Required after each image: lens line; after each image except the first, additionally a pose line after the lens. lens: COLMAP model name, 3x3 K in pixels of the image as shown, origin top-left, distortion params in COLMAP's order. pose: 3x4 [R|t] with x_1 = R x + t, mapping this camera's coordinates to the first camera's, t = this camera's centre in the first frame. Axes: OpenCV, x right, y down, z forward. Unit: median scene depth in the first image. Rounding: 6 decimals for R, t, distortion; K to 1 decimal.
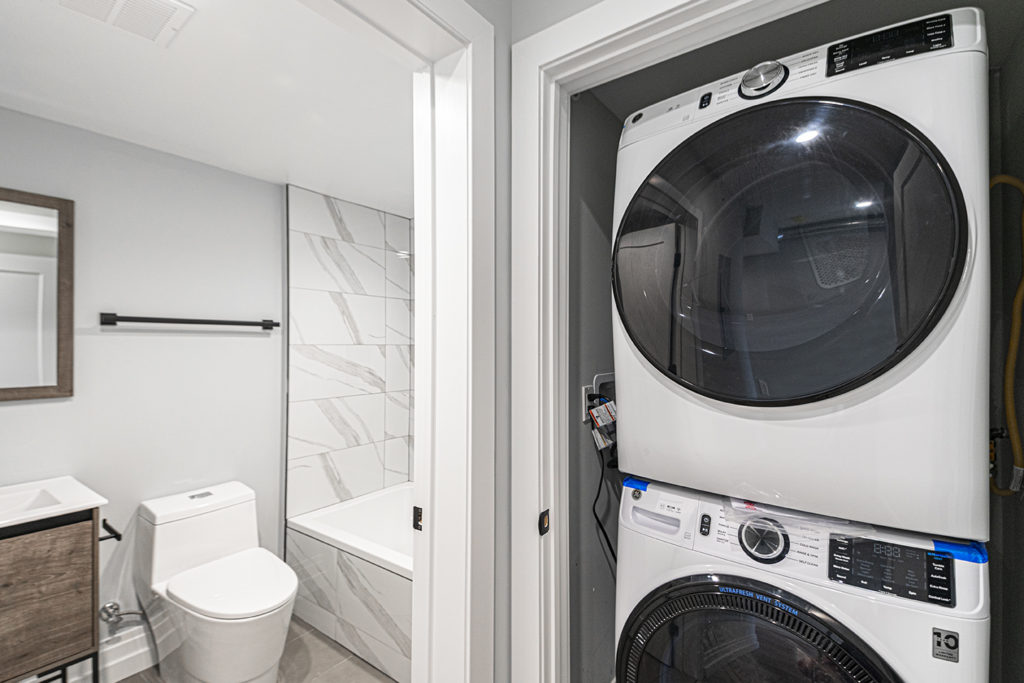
lens RADIAL K [[449.3, 0, 516.6], [0, 449.3, 342.1], [0, 0, 1]] dist [0.078569, -0.038223]
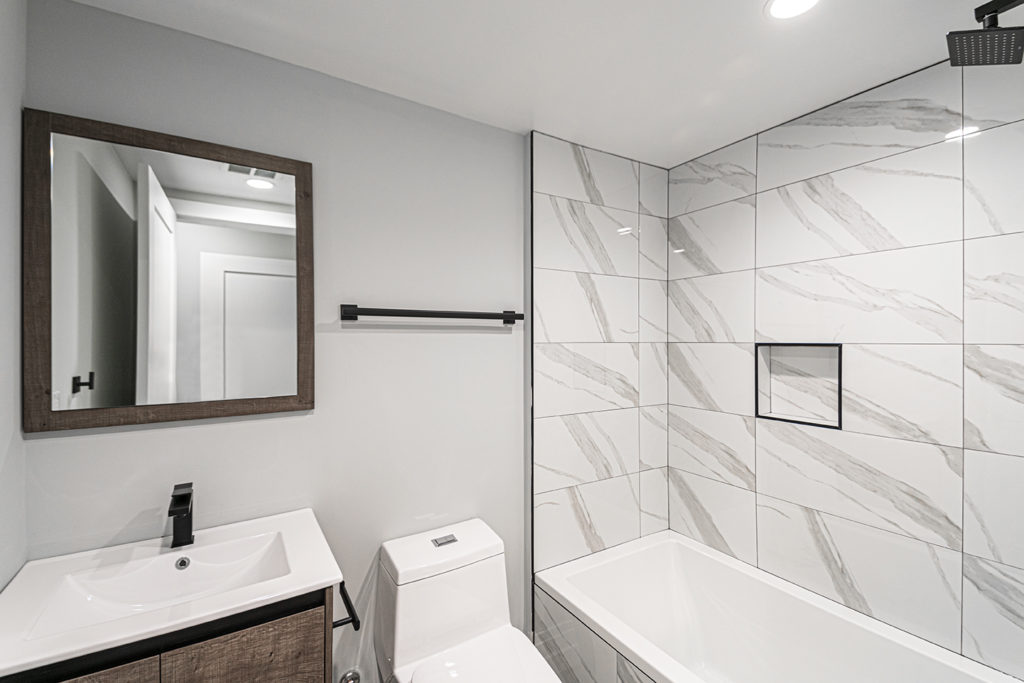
lens RADIAL K [[449.3, 0, 516.6], [0, 449.3, 342.1], [0, 0, 1]] dist [0.078569, -0.038223]
pose [[0.925591, 0.000552, -0.378524, -0.223610], [0.003843, 0.999934, 0.010854, -0.003827], [0.378505, -0.011501, 0.925528, 0.275687]]
